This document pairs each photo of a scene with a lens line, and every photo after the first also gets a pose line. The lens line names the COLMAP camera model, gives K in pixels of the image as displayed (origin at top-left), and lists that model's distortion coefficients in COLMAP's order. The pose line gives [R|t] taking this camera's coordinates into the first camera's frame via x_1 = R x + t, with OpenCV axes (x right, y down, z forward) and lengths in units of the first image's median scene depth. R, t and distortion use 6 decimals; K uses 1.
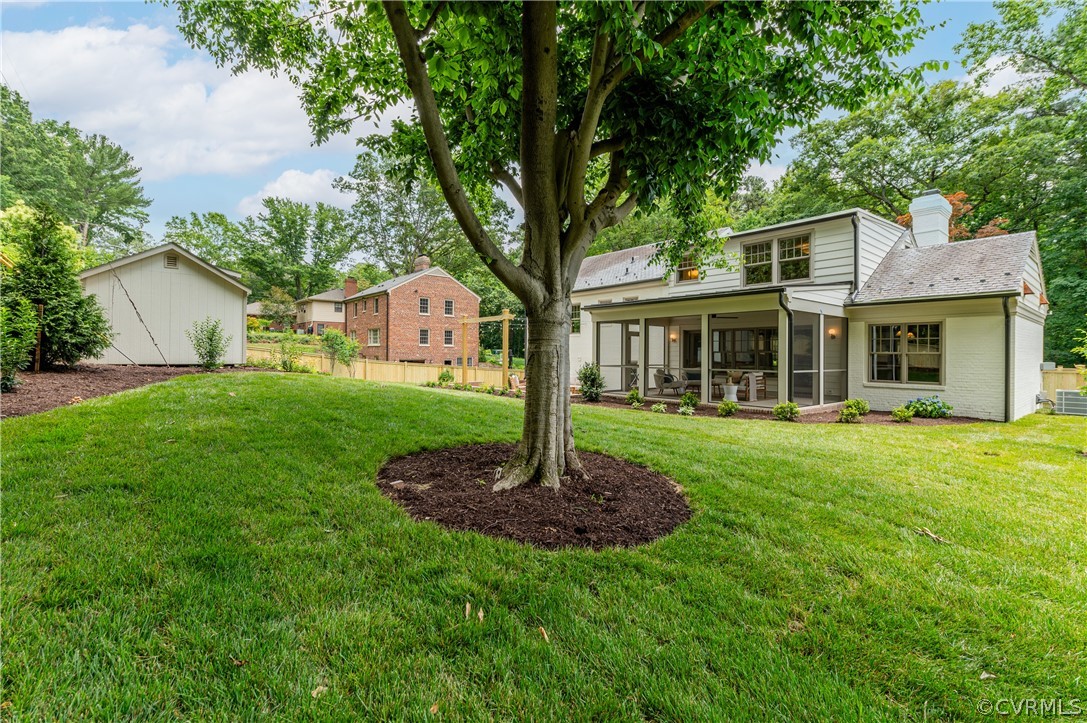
lens RADIAL K [[483.0, 0, 540.6], [0, 483.0, 353.1], [0, 0, 1]] dist [0.000400, -0.000896]
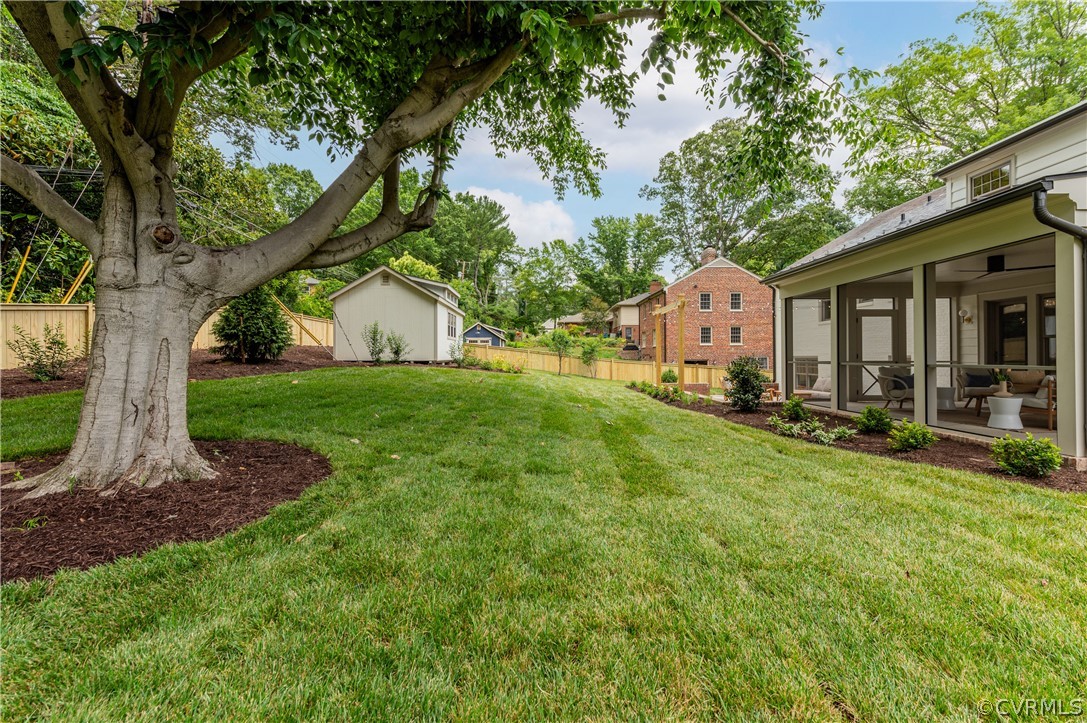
lens RADIAL K [[483.0, 0, 541.4], [0, 483.0, 357.9], [0, 0, 1]] dist [0.000400, -0.000896]
pose [[0.764877, -0.009374, -0.644108, 0.122892], [0.011927, 0.999929, -0.000390, 0.006830], [0.644066, -0.007384, 0.764934, 0.099901]]
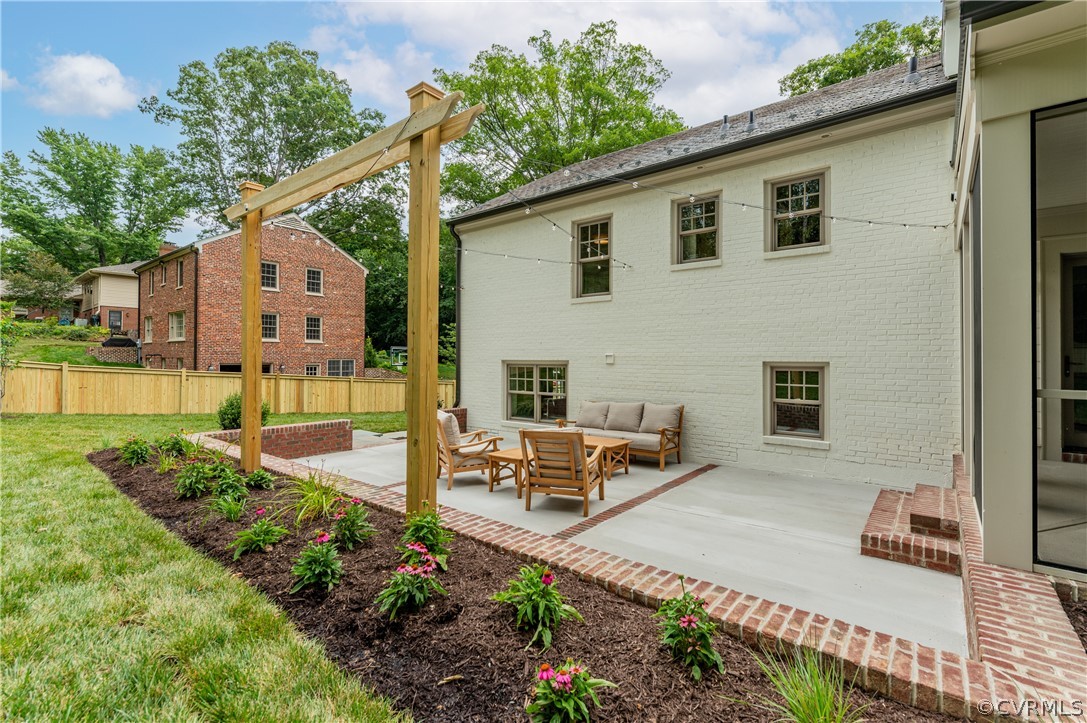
lens RADIAL K [[483.0, 0, 540.4], [0, 483.0, 354.9], [0, 0, 1]] dist [0.000400, -0.000896]
pose [[0.979809, -0.002530, 0.199920, -0.029627], [0.003190, 0.999990, -0.002978, 0.005669], [-0.199911, 0.003556, 0.979808, 0.365234]]
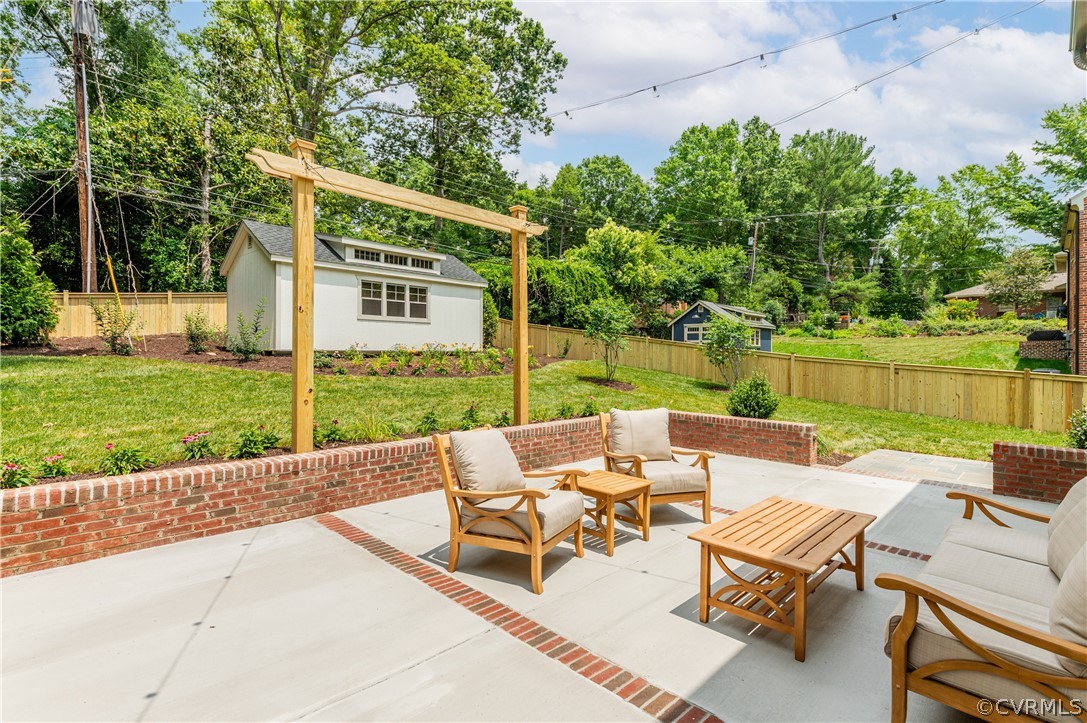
lens RADIAL K [[514.2, 0, 545.7], [0, 514.2, 354.2], [0, 0, 1]] dist [0.004436, 0.000970]
pose [[0.106430, -0.003750, -0.994313, 0.098958], [-0.002464, 0.999989, -0.004035, 0.011436], [0.994317, 0.002879, 0.106419, 0.496758]]
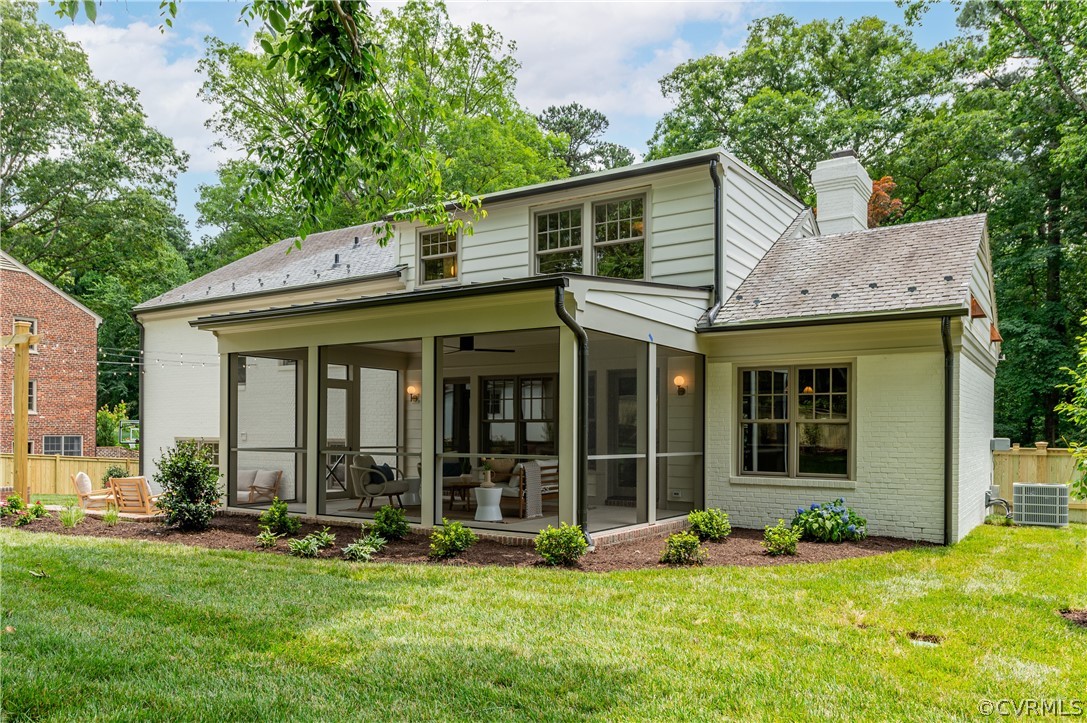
lens RADIAL K [[806.2, 0, 536.9], [0, 806.2, 434.3], [0, 0, 1]] dist [0.006234, -0.012209]
pose [[0.954492, -0.001693, 0.298232, 0.069962], [0.000103, 0.999986, 0.005347, 0.003315], [-0.298237, -0.005073, 0.954478, 0.074722]]
